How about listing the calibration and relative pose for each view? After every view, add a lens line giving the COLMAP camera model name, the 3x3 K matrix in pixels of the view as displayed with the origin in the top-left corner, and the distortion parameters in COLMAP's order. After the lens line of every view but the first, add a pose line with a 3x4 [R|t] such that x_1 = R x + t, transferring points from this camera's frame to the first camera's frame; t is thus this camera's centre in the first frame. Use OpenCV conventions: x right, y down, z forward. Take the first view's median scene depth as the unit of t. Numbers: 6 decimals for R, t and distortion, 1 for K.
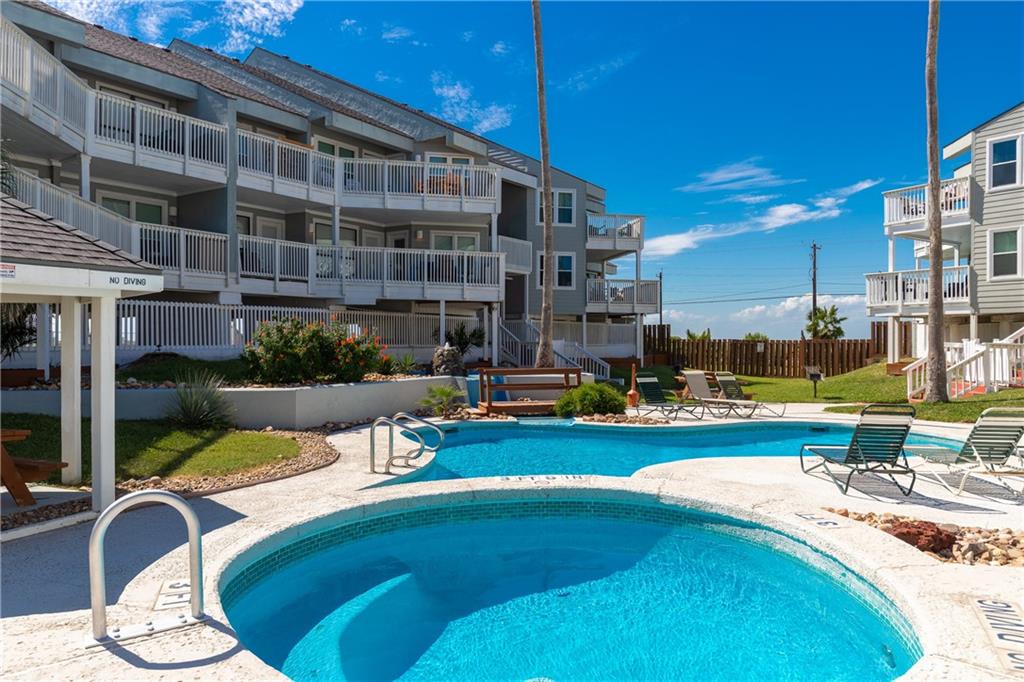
lens RADIAL K [[708.4, 0, 512.0], [0, 708.4, 341.0], [0, 0, 1]] dist [-0.004150, -0.000750]
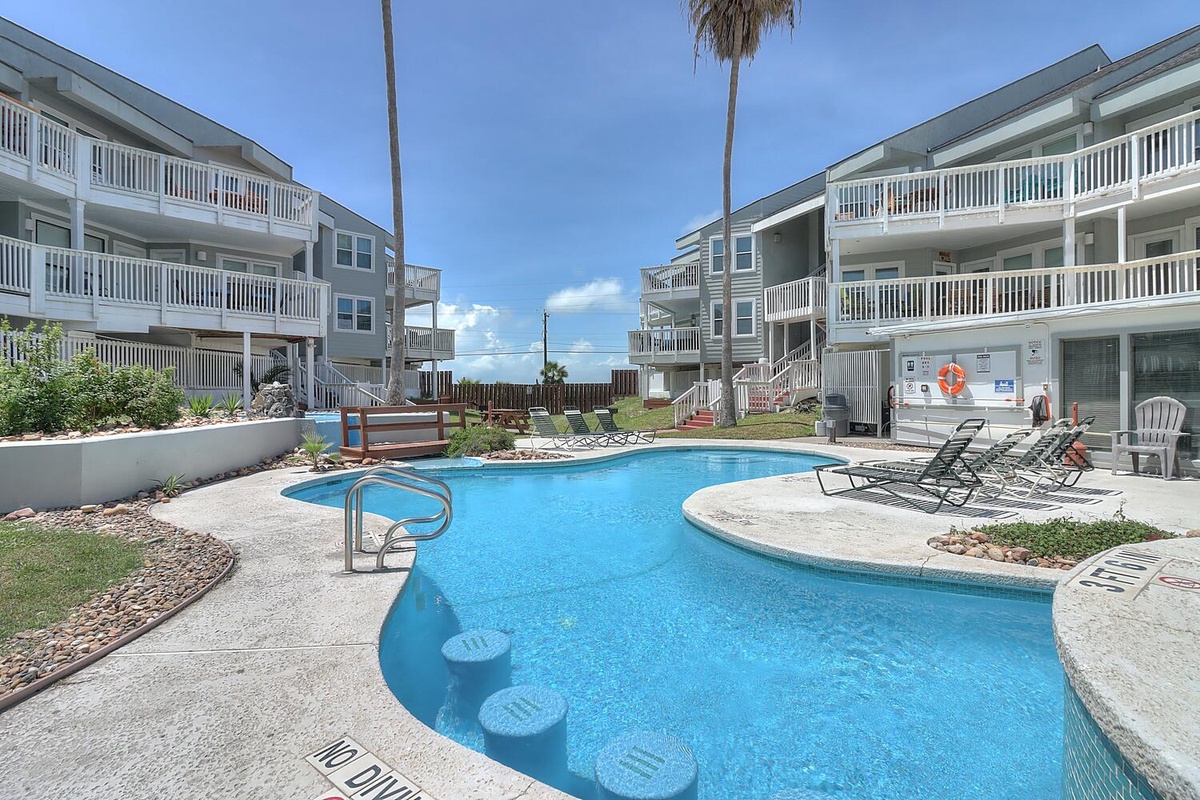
lens RADIAL K [[559.5, 0, 603.8], [0, 559.5, 389.2], [0, 0, 1]] dist [-0.000835, -0.000080]
pose [[0.834934, -0.004641, 0.550330, -0.108150], [0.006924, 0.999974, -0.002072, 0.014840], [-0.550306, 0.005541, 0.834944, 0.196074]]
